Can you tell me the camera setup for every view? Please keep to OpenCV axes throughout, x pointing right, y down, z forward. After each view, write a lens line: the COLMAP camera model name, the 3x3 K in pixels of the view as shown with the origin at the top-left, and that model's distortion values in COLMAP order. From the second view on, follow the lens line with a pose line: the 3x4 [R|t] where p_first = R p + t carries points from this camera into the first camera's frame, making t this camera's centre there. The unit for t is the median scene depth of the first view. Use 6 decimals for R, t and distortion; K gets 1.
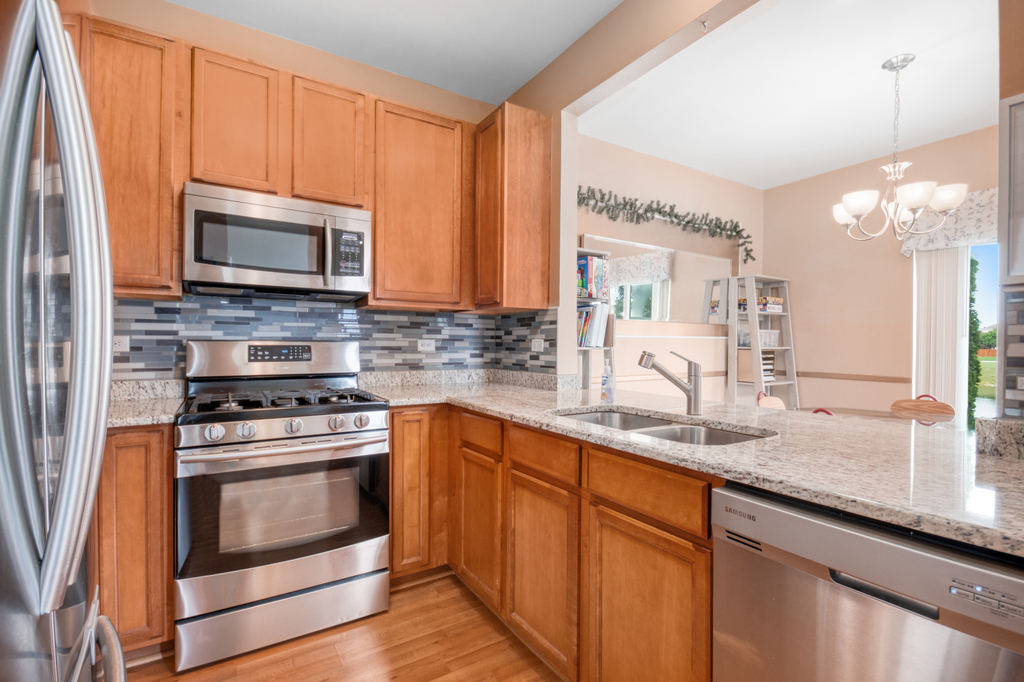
lens RADIAL K [[451.1, 0, 498.0], [0, 451.1, 359.2], [0, 0, 1]] dist [0.000966, -0.012983]
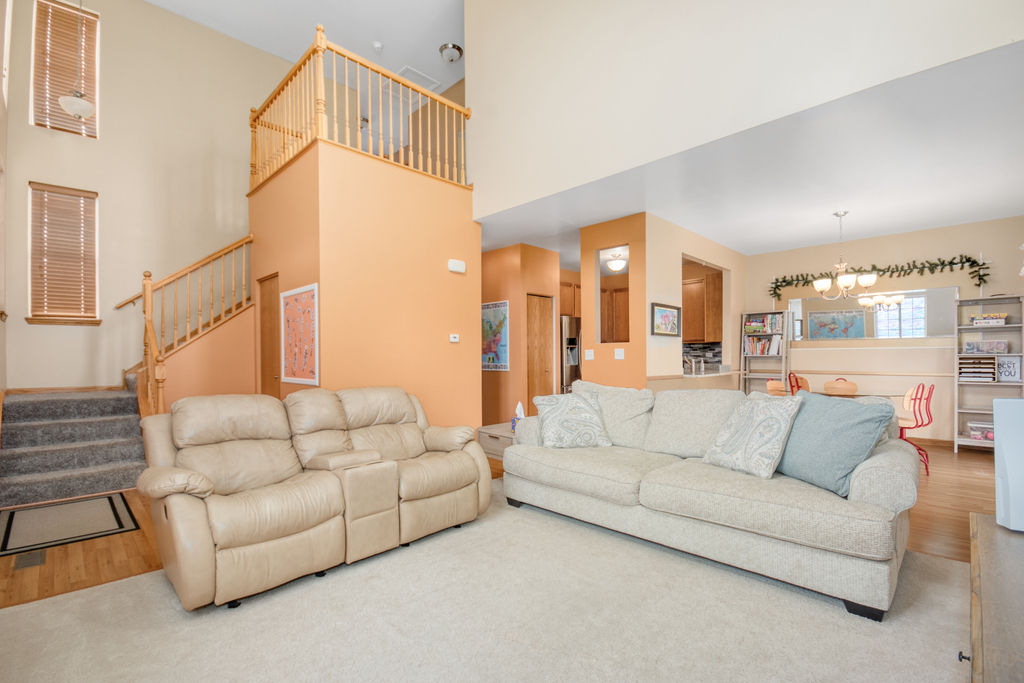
lens RADIAL K [[451.1, 0, 498.0], [0, 451.1, 359.7], [0, 0, 1]] dist [0.000966, -0.012983]
pose [[0.209427, 0.004388, -0.977814, 1.619411], [-0.023764, 0.999717, -0.000603, 0.022518], [0.977535, 0.023363, 0.209472, -0.595582]]
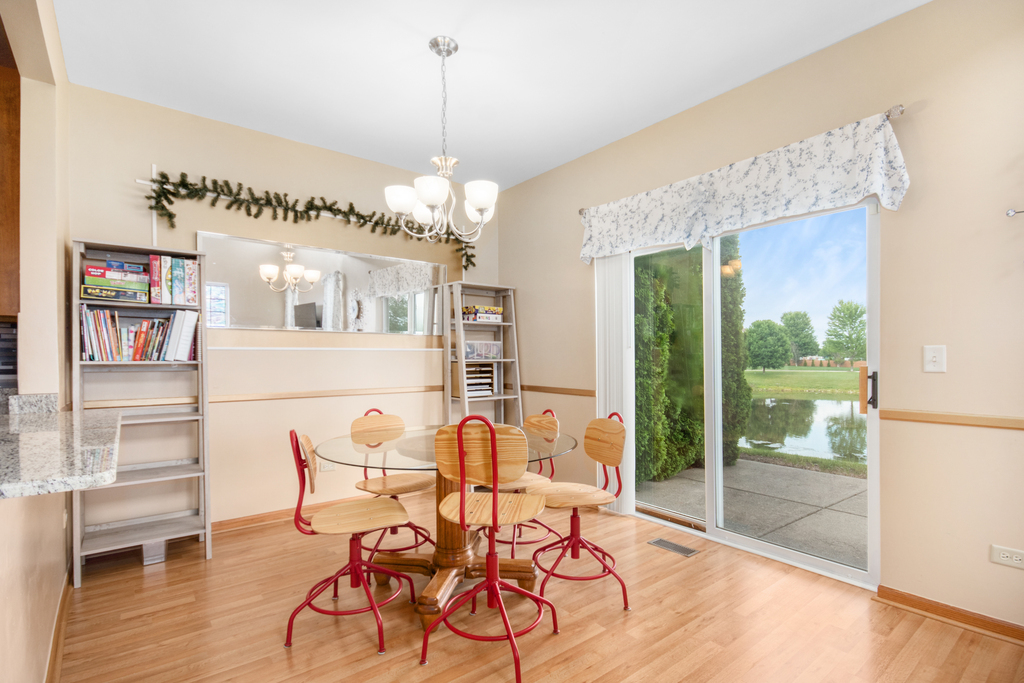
lens RADIAL K [[491.4, 0, 517.8], [0, 491.4, 357.8], [0, 0, 1]] dist [0.018255, -0.000117]
pose [[0.990963, -0.005200, 0.134036, 0.574564], [0.009204, 0.999529, -0.029276, 0.000306], [-0.133821, 0.030245, 0.990544, -0.016079]]
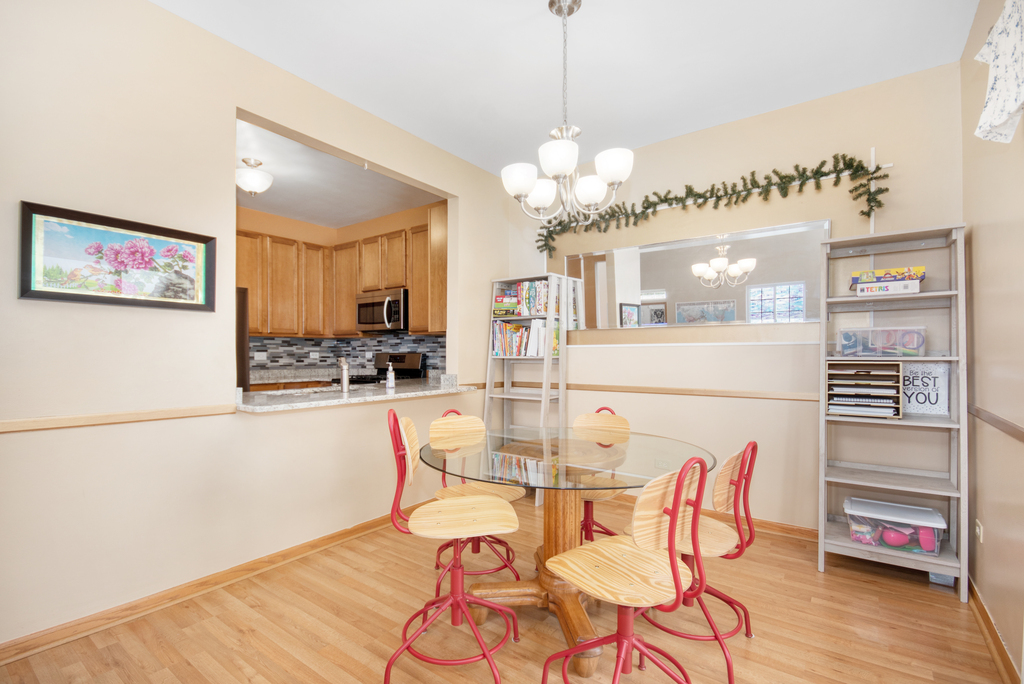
lens RADIAL K [[471.6, 0, 512.0], [0, 471.6, 358.7], [0, 0, 1]] dist [0.000022, -0.000034]
pose [[0.384837, 0.003206, -0.922979, 1.045671], [-0.028304, 0.999565, -0.008329, -0.007089], [0.922551, 0.029329, 0.384760, 0.369468]]
